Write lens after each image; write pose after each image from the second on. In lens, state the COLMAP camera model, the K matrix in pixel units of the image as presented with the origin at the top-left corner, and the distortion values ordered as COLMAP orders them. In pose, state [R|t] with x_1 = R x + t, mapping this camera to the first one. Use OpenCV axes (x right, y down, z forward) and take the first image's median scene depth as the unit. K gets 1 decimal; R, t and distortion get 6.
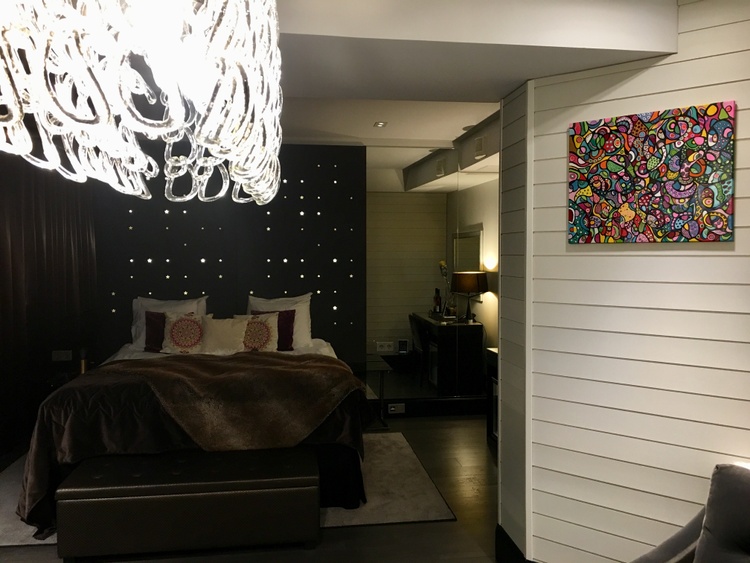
lens RADIAL K [[635.7, 0, 373.5], [0, 635.7, 282.2], [0, 0, 1]] dist [0.068736, -0.091204]
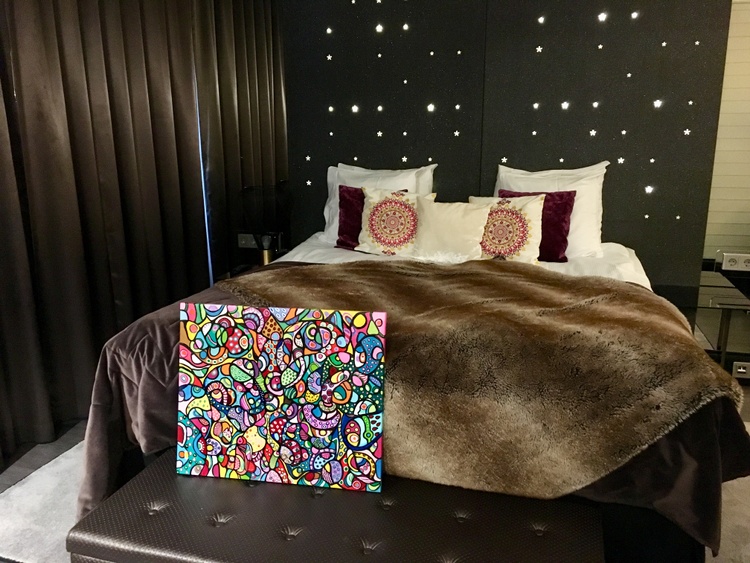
lens RADIAL K [[635.7, 0, 373.7], [0, 635.7, 284.7], [0, 0, 1]] dist [0.068736, -0.091204]
pose [[0.875603, 0.015454, 0.482785, 0.160684], [-0.014969, 0.999876, -0.004856, -0.278469], [-0.482800, -0.002975, 0.875726, 0.303562]]
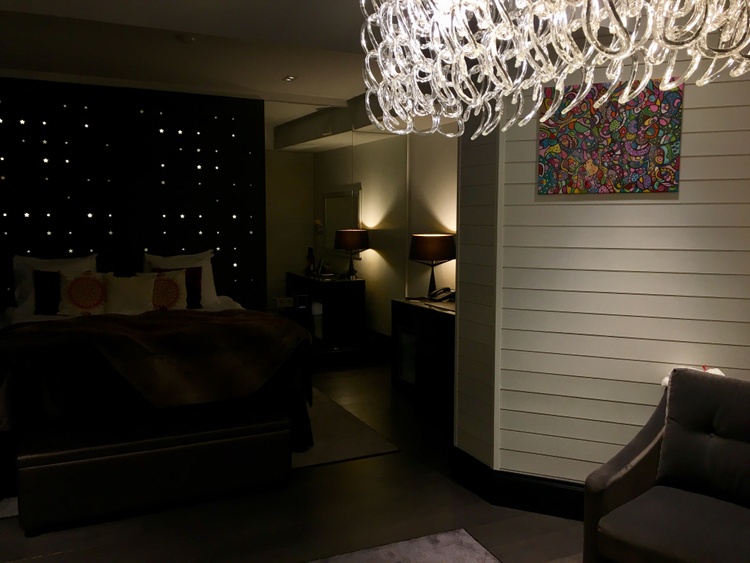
lens RADIAL K [[635.7, 0, 371.6], [0, 635.7, 283.1], [0, 0, 1]] dist [0.068736, -0.091204]
pose [[0.956208, -0.025277, 0.291593, -0.336160], [0.009032, 0.998338, 0.056924, 0.032436], [-0.292547, -0.051798, 0.954847, -0.017519]]
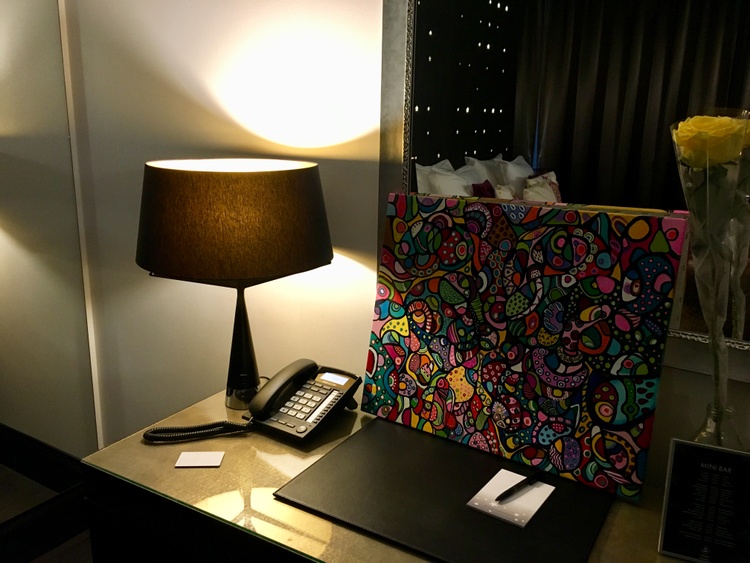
lens RADIAL K [[635.7, 0, 373.6], [0, 635.7, 281.7], [0, 0, 1]] dist [0.068736, -0.091204]
pose [[0.985993, 0.133817, 0.099548, 0.259769], [-0.136791, 0.990318, 0.023640, -0.192934], [-0.095421, -0.036926, 0.994752, 0.487758]]
